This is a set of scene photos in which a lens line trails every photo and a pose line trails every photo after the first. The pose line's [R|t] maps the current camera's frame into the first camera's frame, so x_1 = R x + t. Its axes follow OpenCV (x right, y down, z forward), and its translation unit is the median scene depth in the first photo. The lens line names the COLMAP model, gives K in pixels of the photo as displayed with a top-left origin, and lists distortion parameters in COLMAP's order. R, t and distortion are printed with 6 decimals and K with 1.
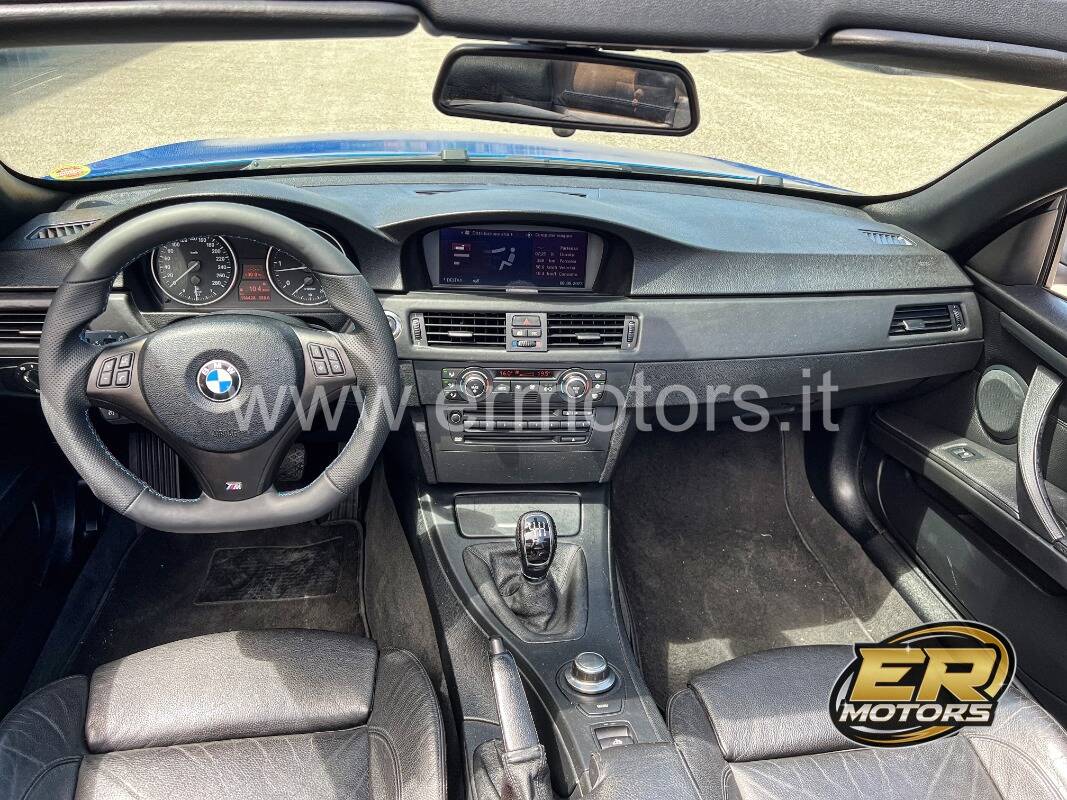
lens RADIAL K [[803.7, 0, 531.6], [0, 803.7, 403.0], [0, 0, 1]] dist [0.092605, -0.178458]
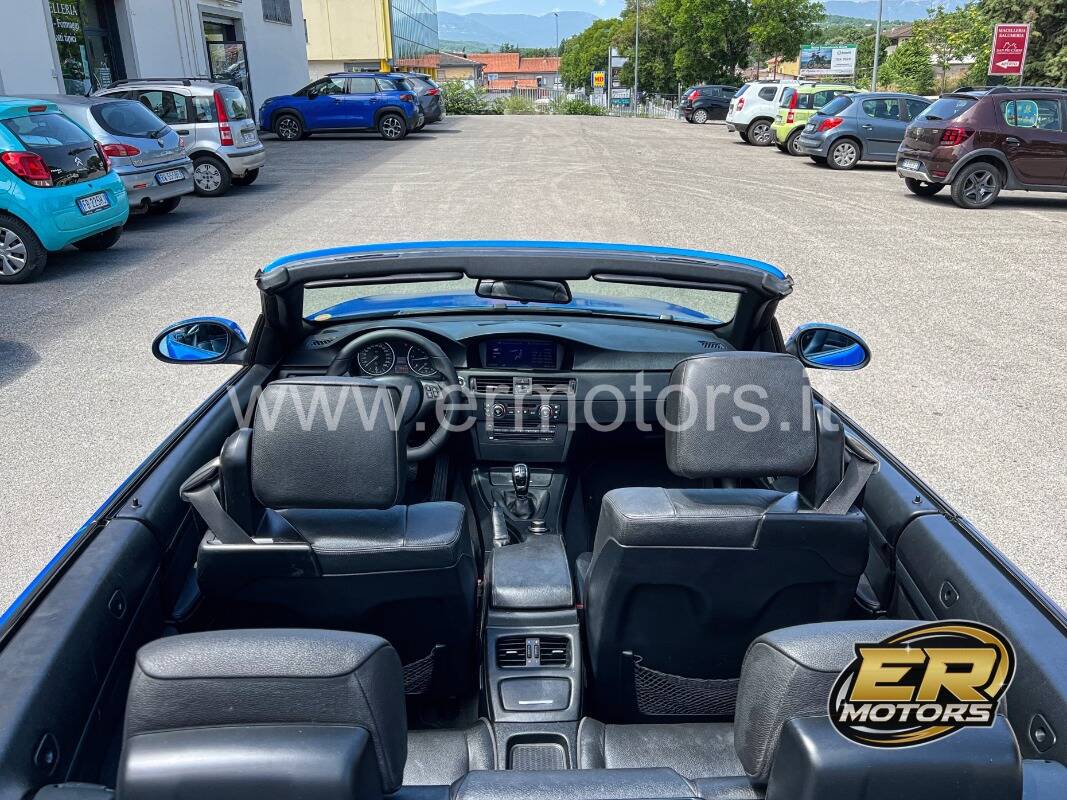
lens RADIAL K [[832.6, 0, 534.0], [0, 832.6, 381.6], [0, 0, 1]] dist [0.127411, -0.202820]
pose [[0.992109, -0.001734, -0.125367, 0.300533], [-0.020989, 0.983496, -0.179707, 0.297101], [0.123610, 0.180921, 0.975699, -1.168560]]
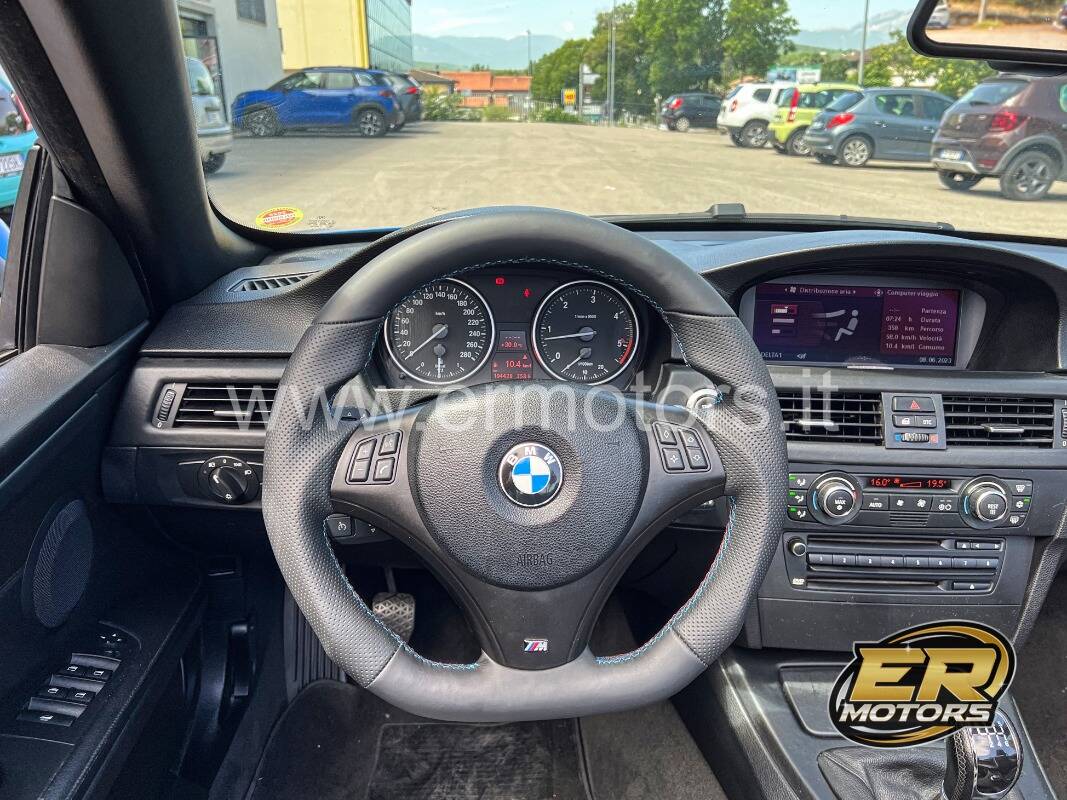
lens RADIAL K [[846.5, 0, 535.1], [0, 846.5, 390.8], [0, 0, 1]] dist [0.047573, -0.075876]
pose [[0.995197, 0.001311, -0.097884, -0.247420], [-0.019159, 0.983181, -0.181628, 0.022575], [0.095999, 0.182631, 0.978484, 0.258269]]
